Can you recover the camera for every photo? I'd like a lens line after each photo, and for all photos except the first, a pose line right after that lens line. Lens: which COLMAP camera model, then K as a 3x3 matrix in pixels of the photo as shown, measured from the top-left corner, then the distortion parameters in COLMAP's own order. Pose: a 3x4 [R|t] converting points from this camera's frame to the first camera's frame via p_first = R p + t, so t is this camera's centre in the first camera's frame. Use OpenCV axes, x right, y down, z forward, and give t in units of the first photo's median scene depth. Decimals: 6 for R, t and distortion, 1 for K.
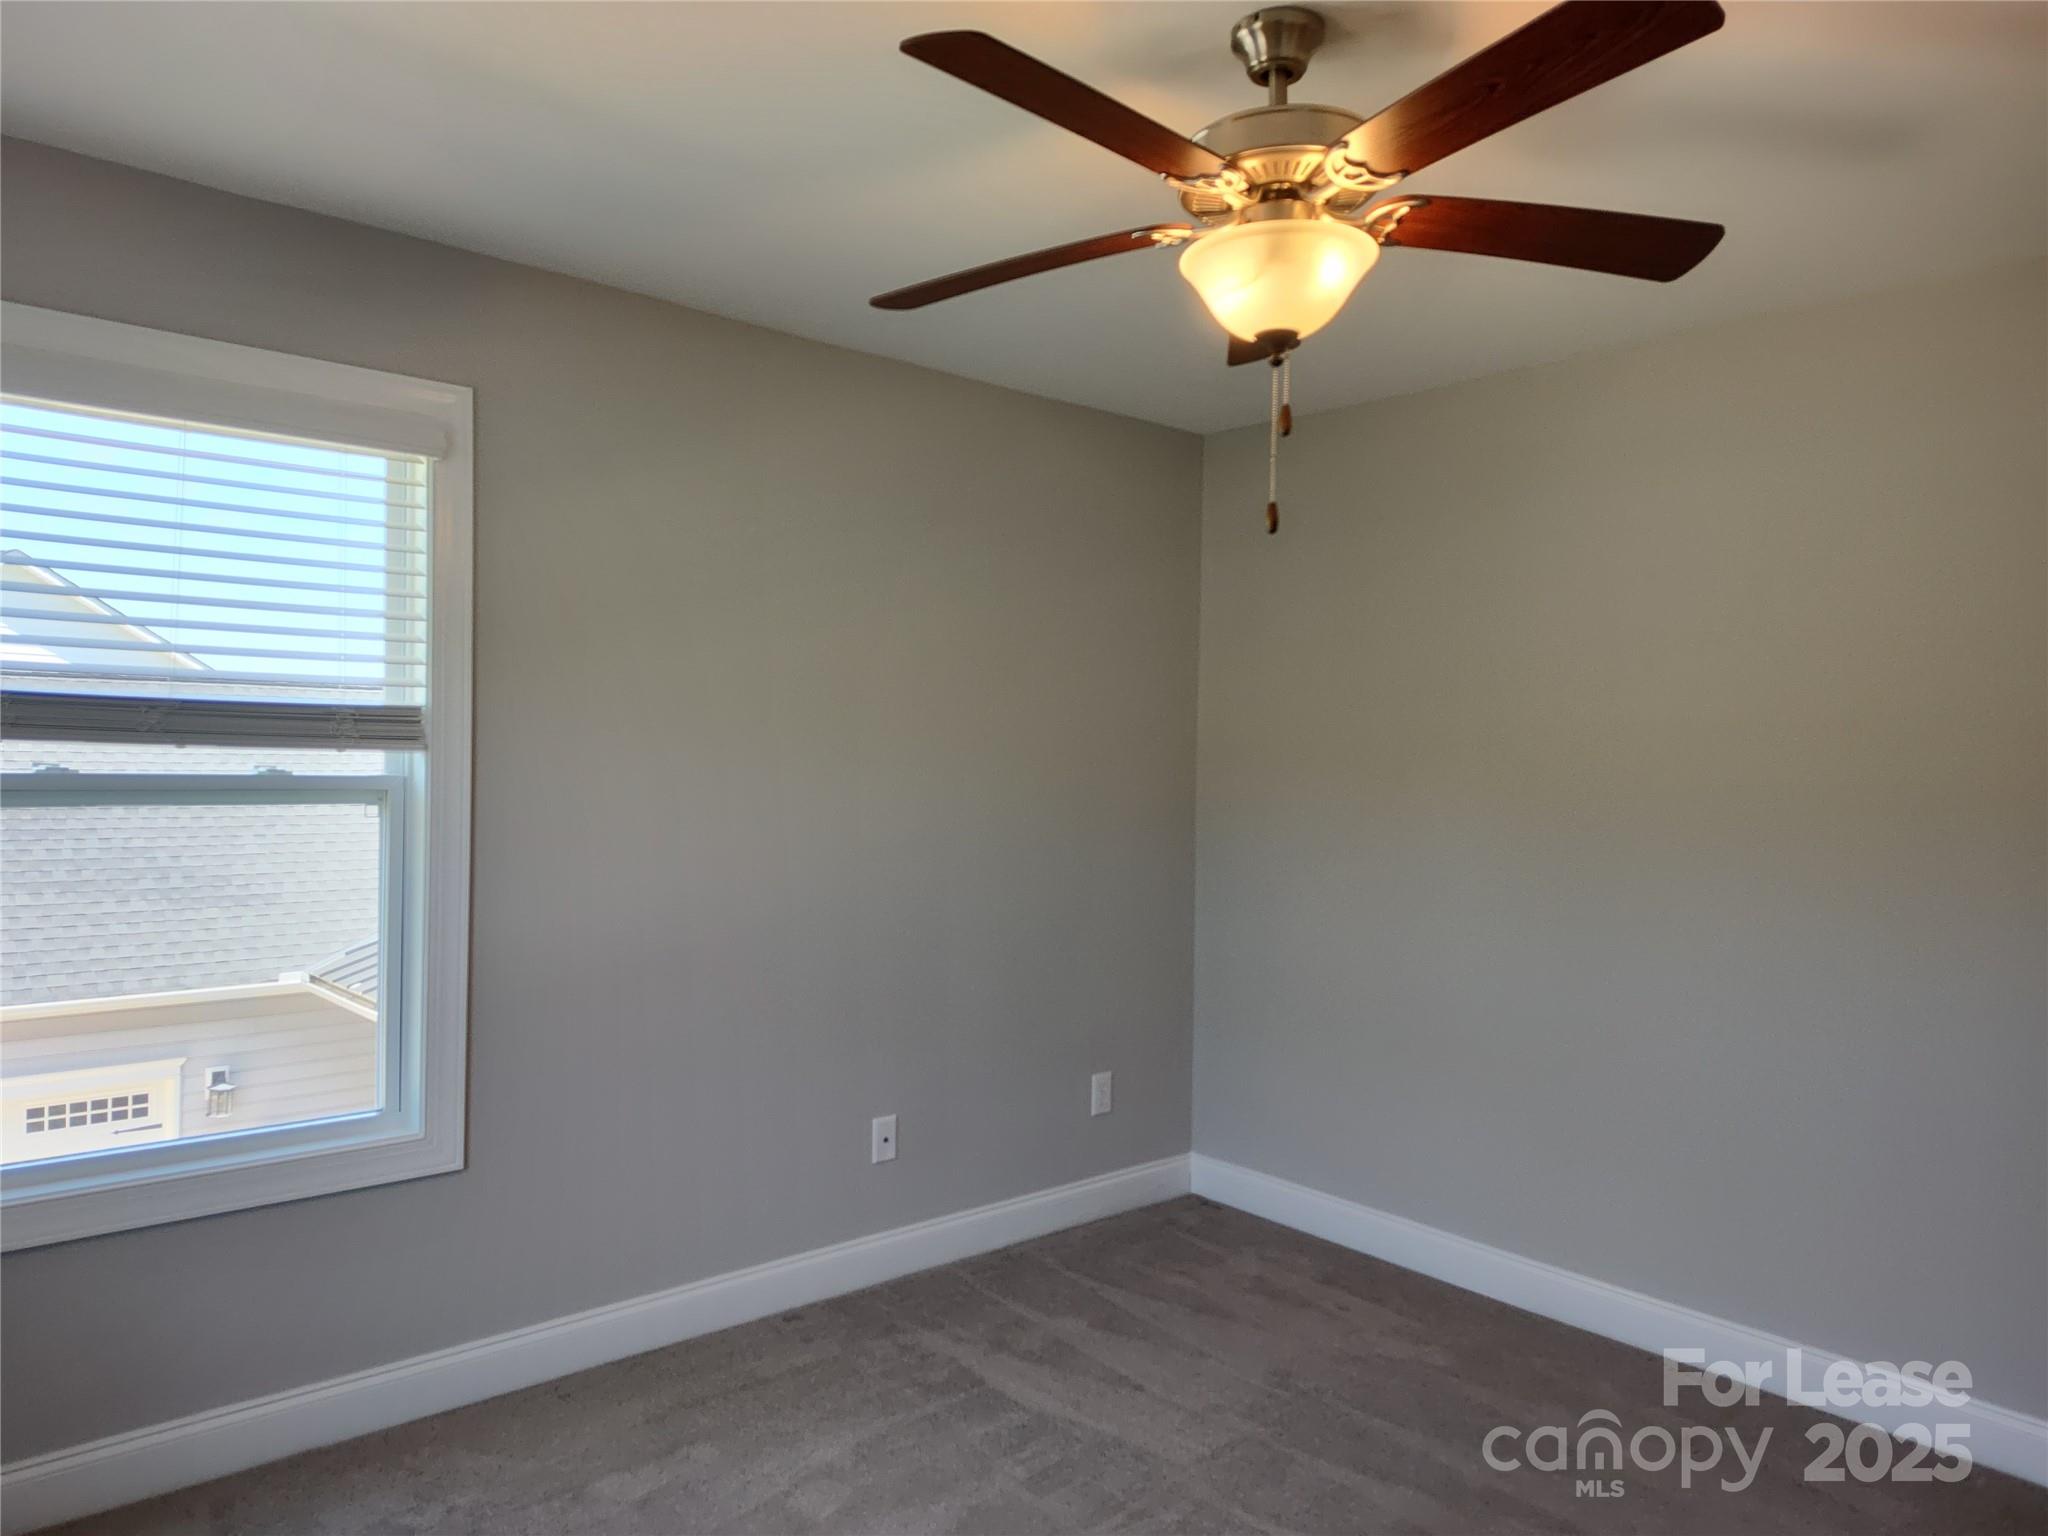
lens RADIAL K [[1388.0, 0, 1015.5], [0, 1388.0, 773.8], [0, 0, 1]] dist [0.058315, -0.066413]
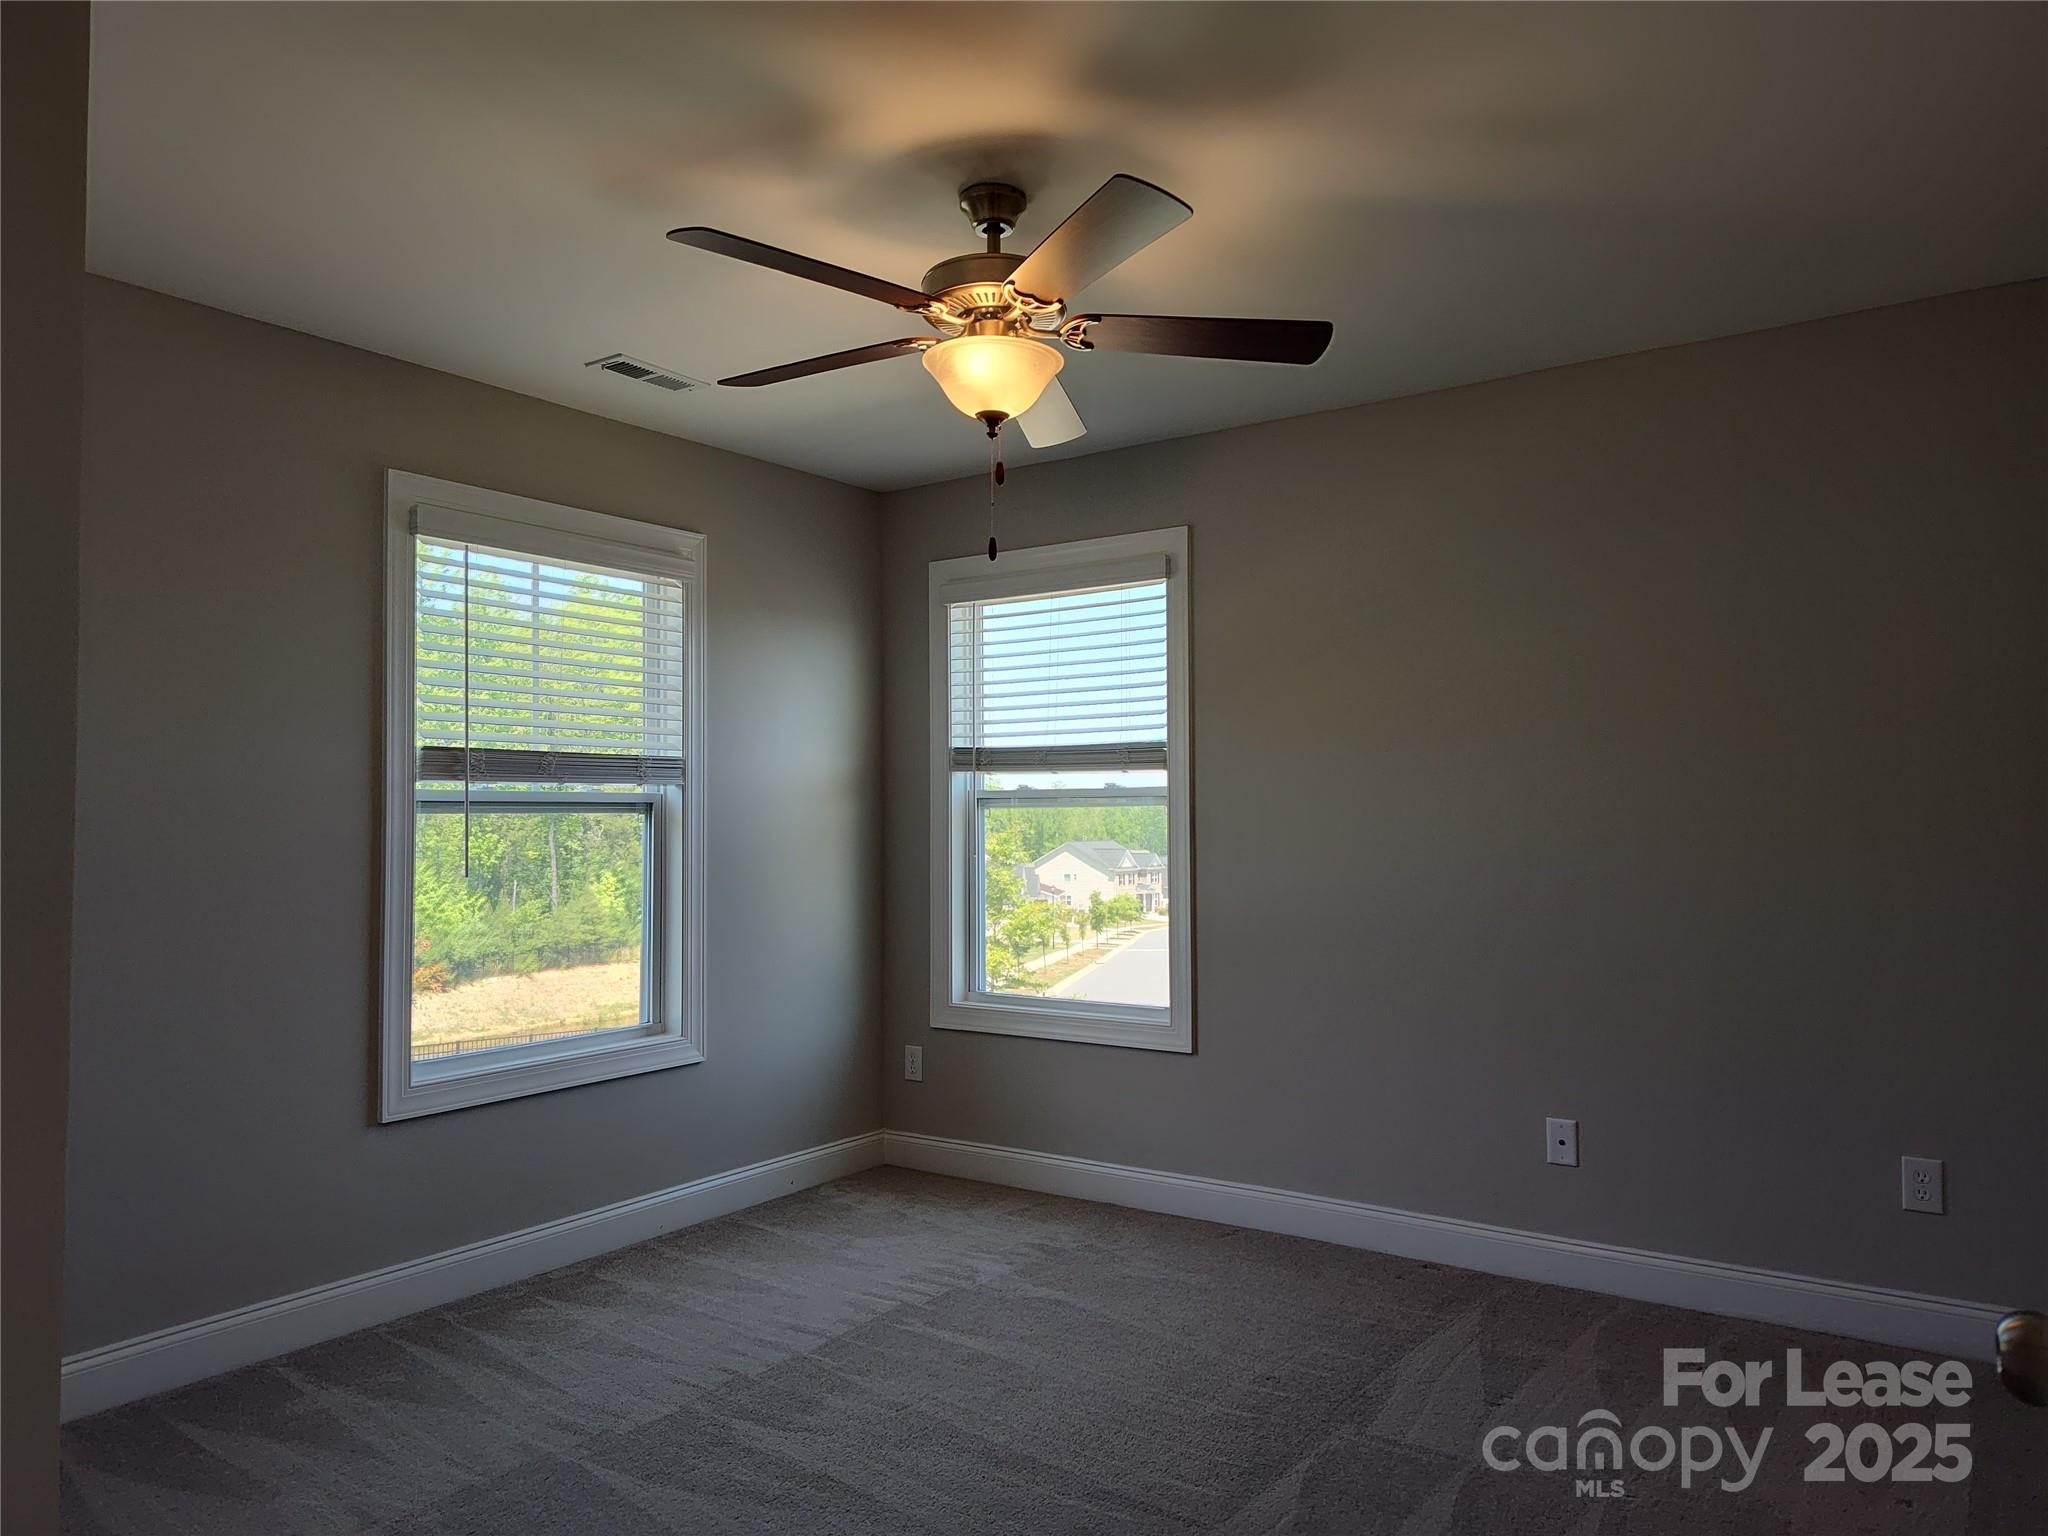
lens RADIAL K [[1388.0, 0, 1015.5], [0, 1388.0, 773.8], [0, 0, 1]] dist [0.058315, -0.066413]
pose [[0.238863, -0.053620, -0.969572, 1.043498], [-0.007188, 0.998349, -0.056982, 0.078434], [0.971027, 0.020580, 0.238083, 0.494788]]
